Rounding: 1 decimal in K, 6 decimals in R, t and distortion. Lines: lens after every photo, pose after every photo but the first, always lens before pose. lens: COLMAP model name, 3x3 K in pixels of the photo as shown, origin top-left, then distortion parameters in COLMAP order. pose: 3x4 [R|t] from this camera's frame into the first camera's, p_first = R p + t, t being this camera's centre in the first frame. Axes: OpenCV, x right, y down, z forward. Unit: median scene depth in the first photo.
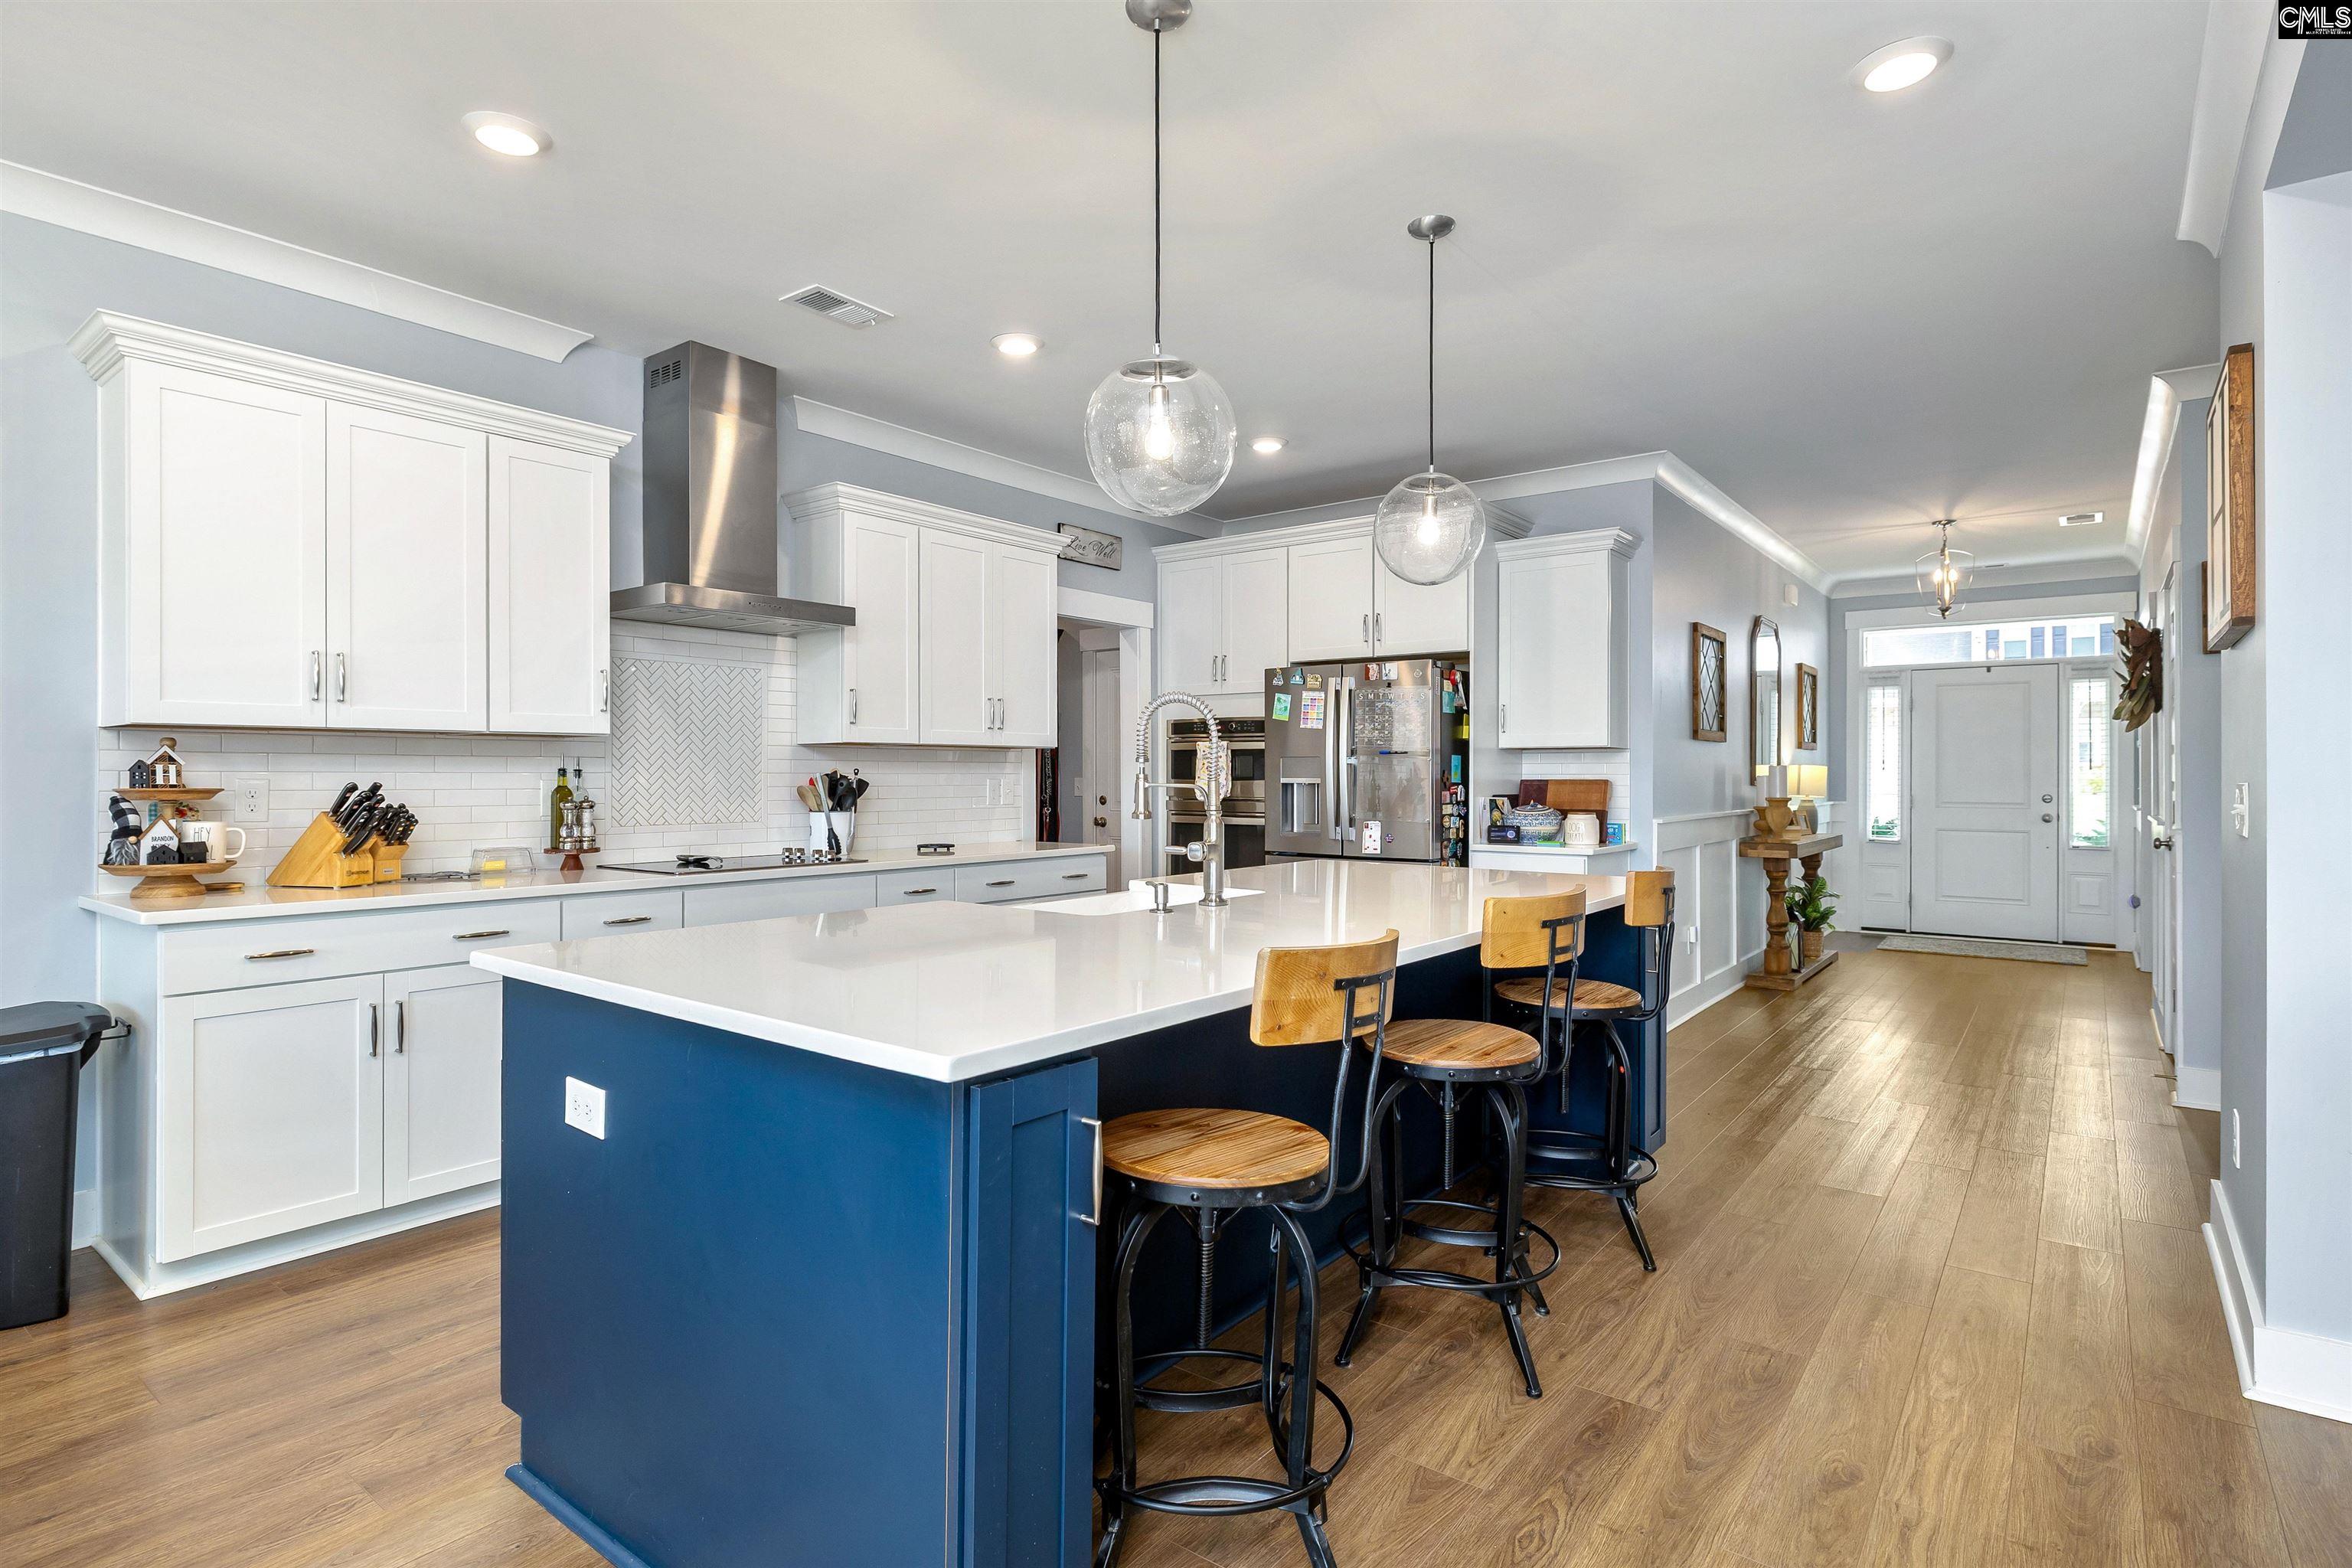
lens RADIAL K [[1199.9, 0, 1137.7], [0, 1199.9, 781.2], [0, 0, 1]] dist [-0.002275, 0.000137]
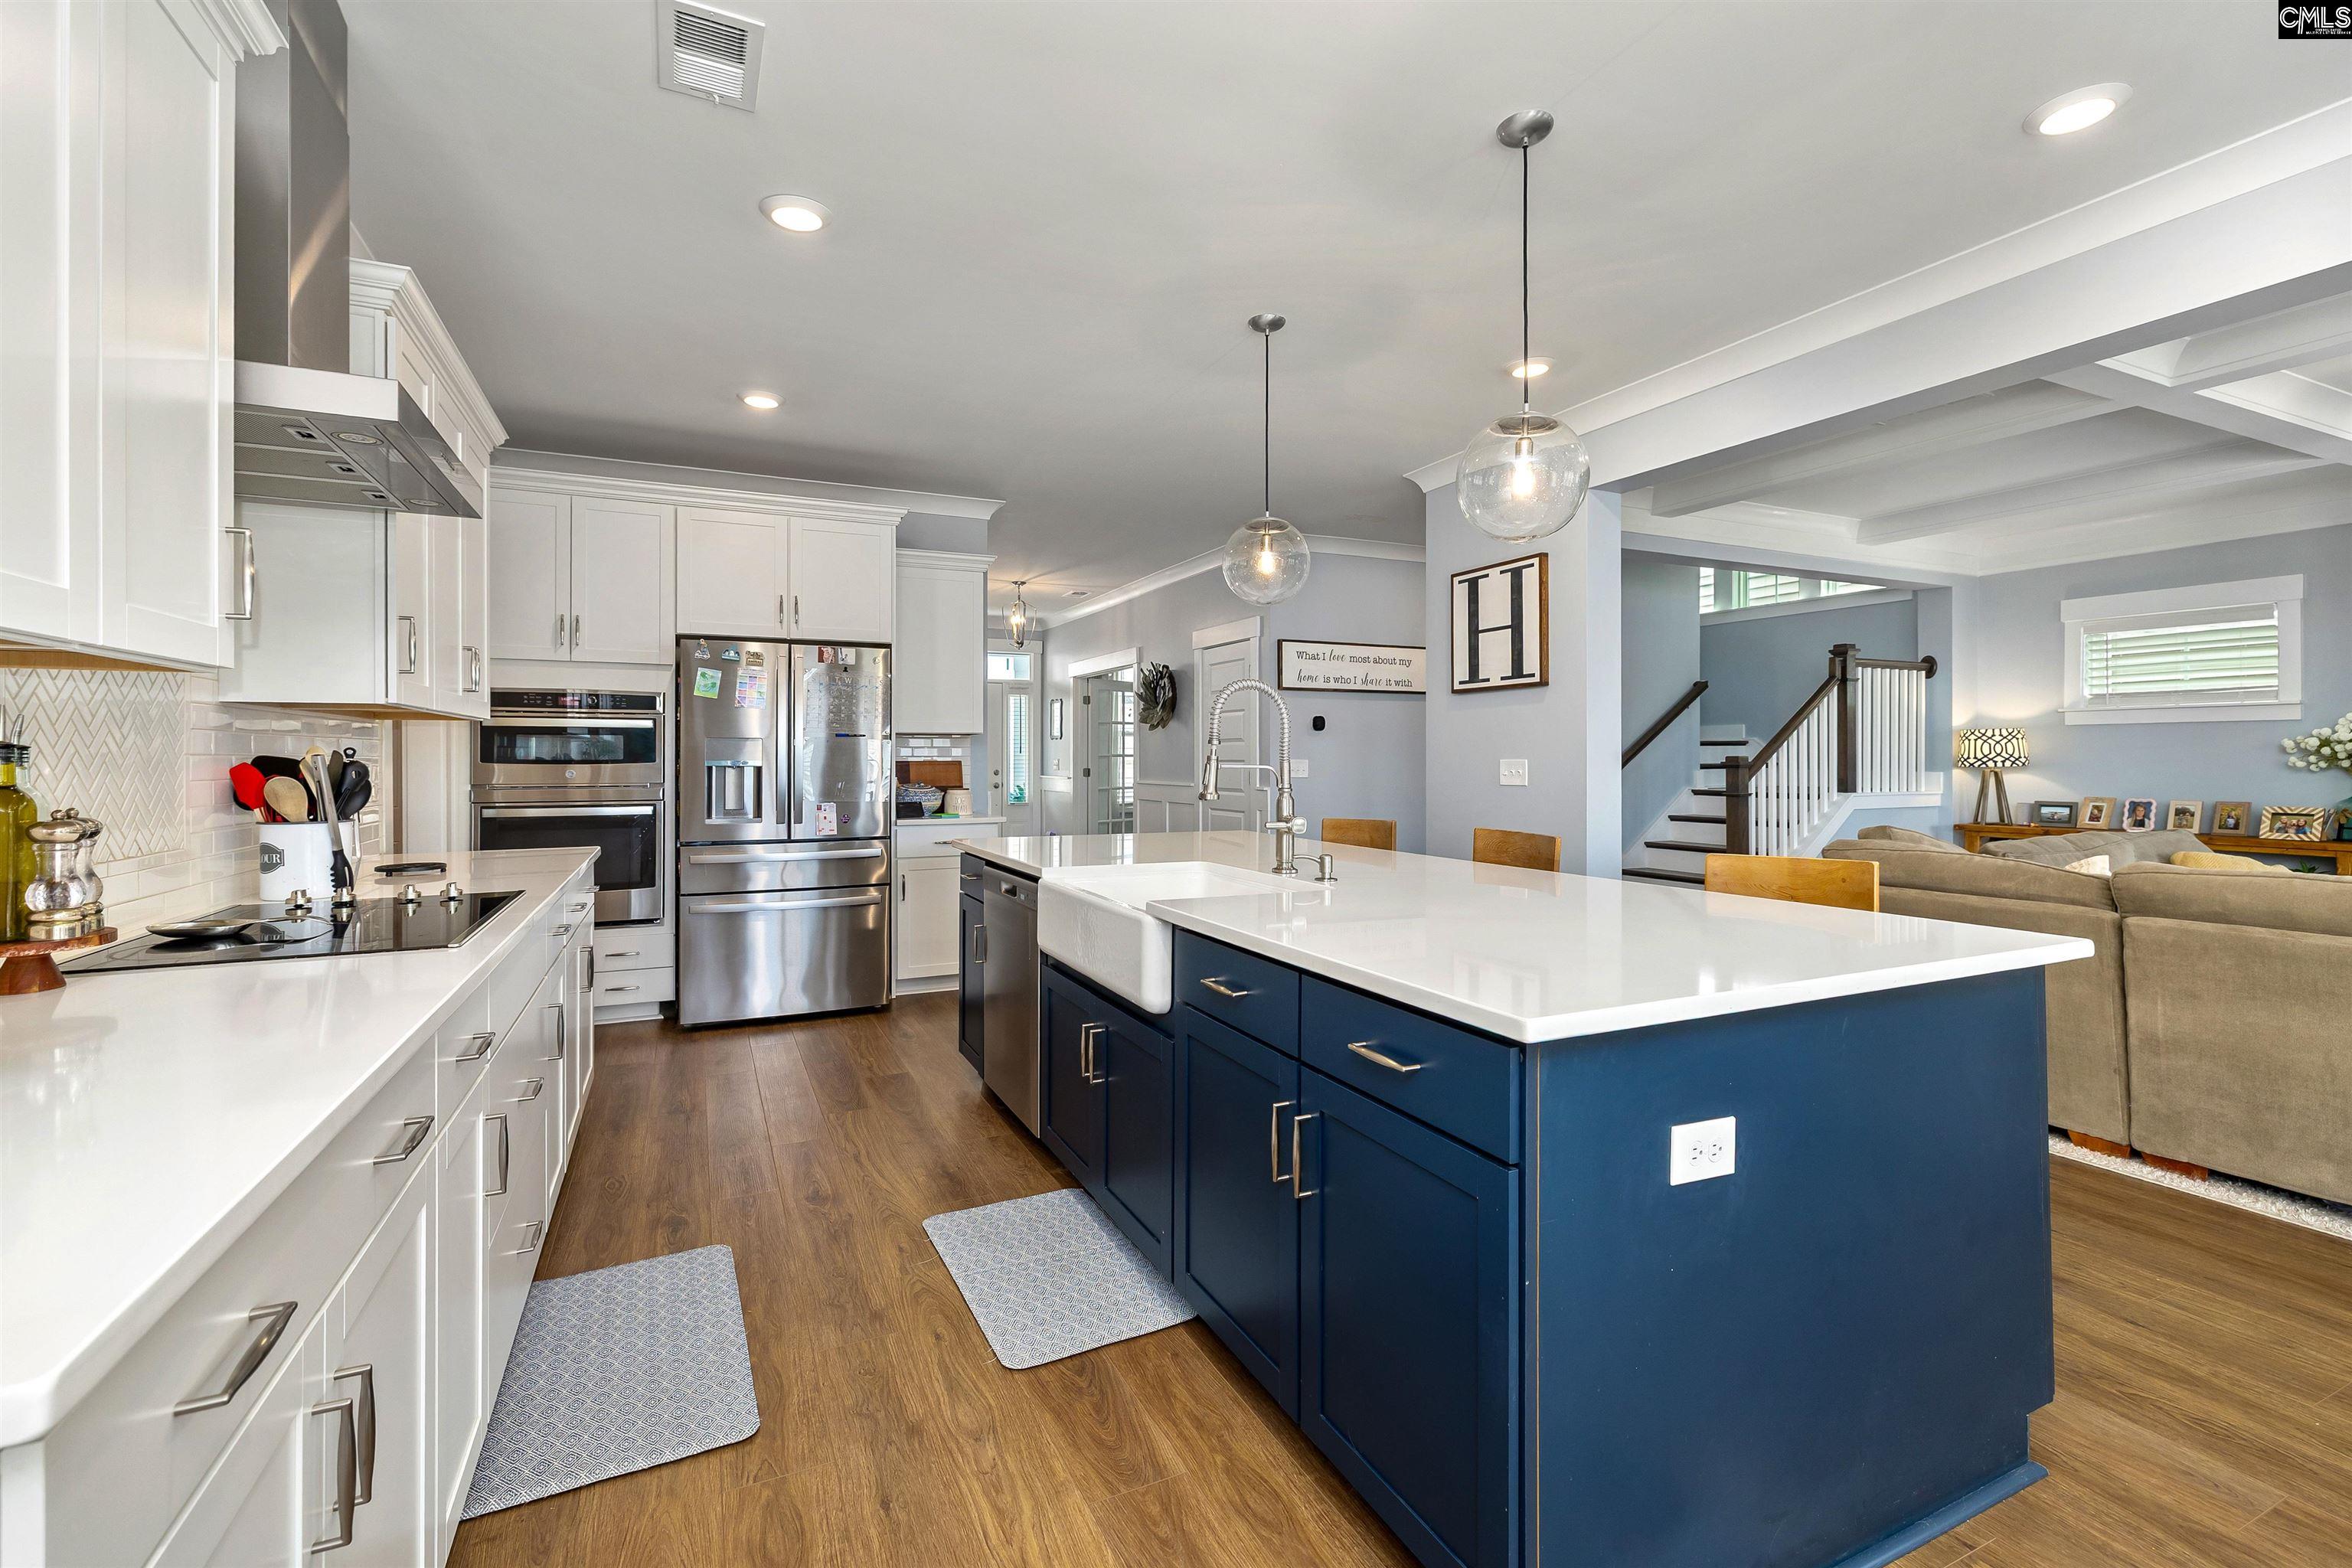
lens RADIAL K [[1023.3, 0, 1186.2], [0, 1023.3, 756.4], [0, 0, 1]] dist [0.000844, -0.000862]
pose [[0.433949, 0.000003, 0.900937, -0.576248], [0.005787, 0.999979, -0.002790, -0.002423], [-0.900919, 0.006424, 0.433940, 0.460052]]
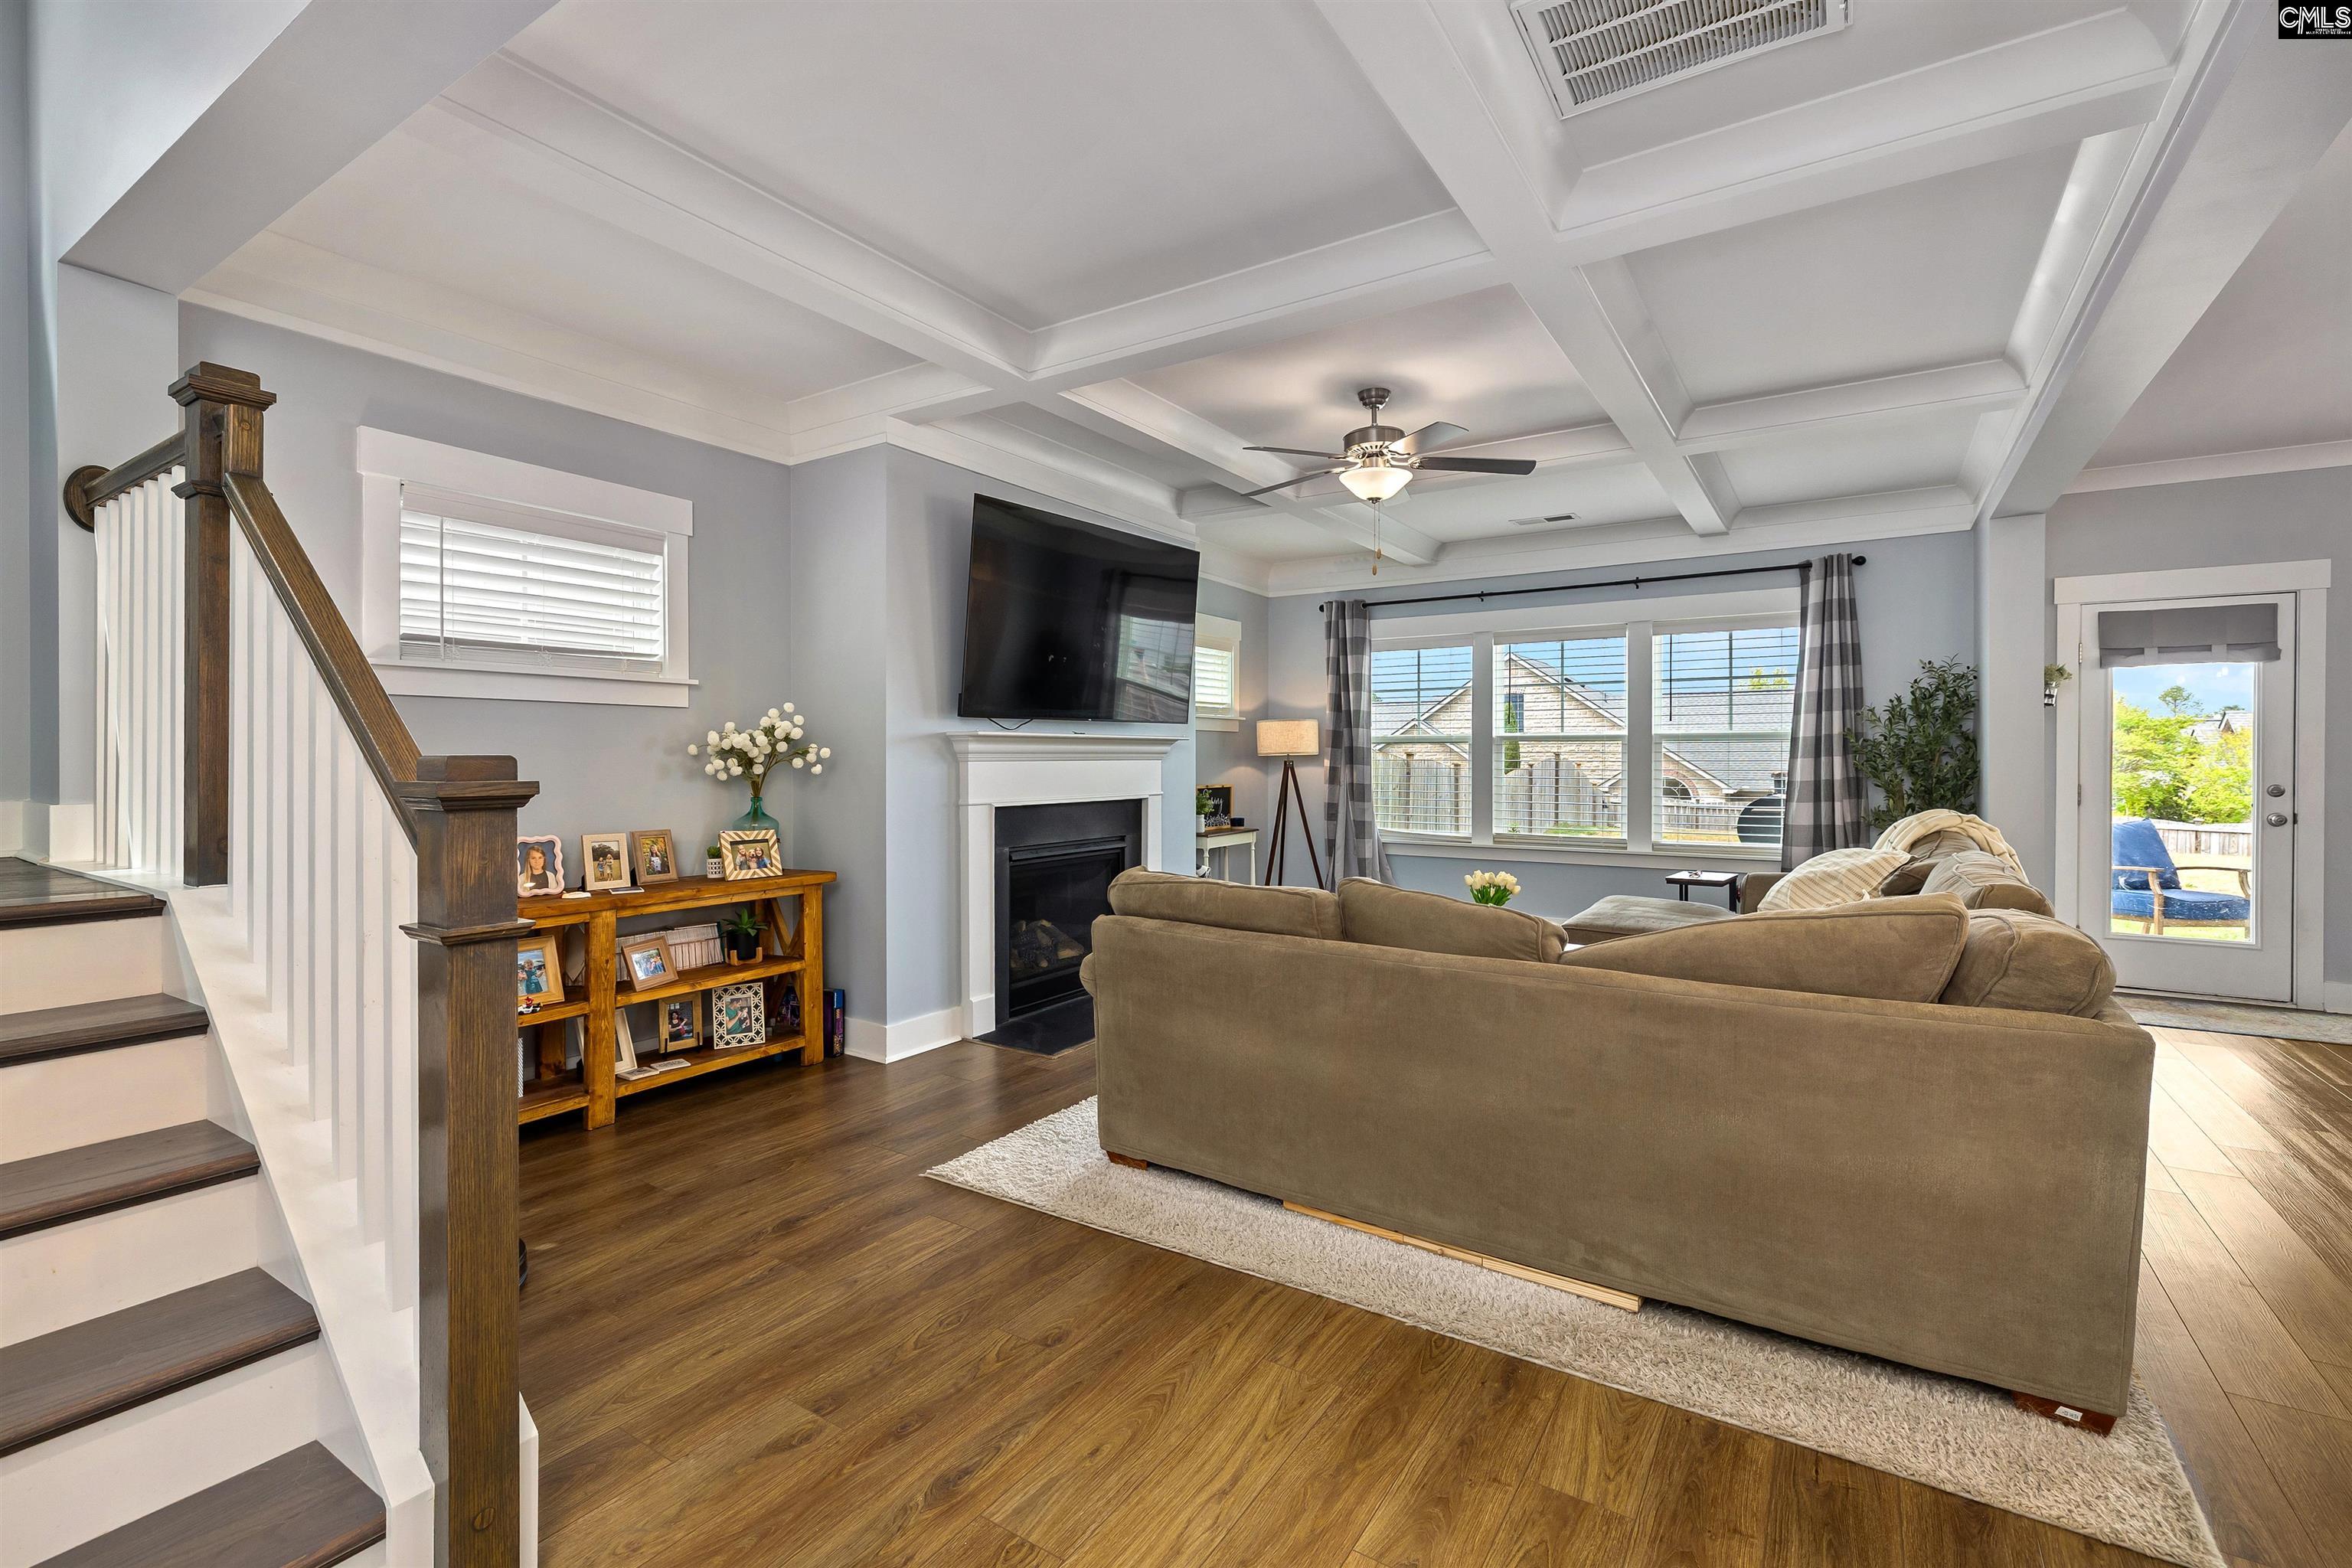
lens RADIAL K [[1023.3, 0, 1176.9], [0, 1023.3, 755.4], [0, 0, 1]] dist [0.000844, -0.000862]
pose [[-0.995717, -0.001104, -0.092446, 0.873098], [-0.001185, 0.999999, 0.000818, -0.002477], [0.092445, 0.000924, -0.995717, 0.704548]]
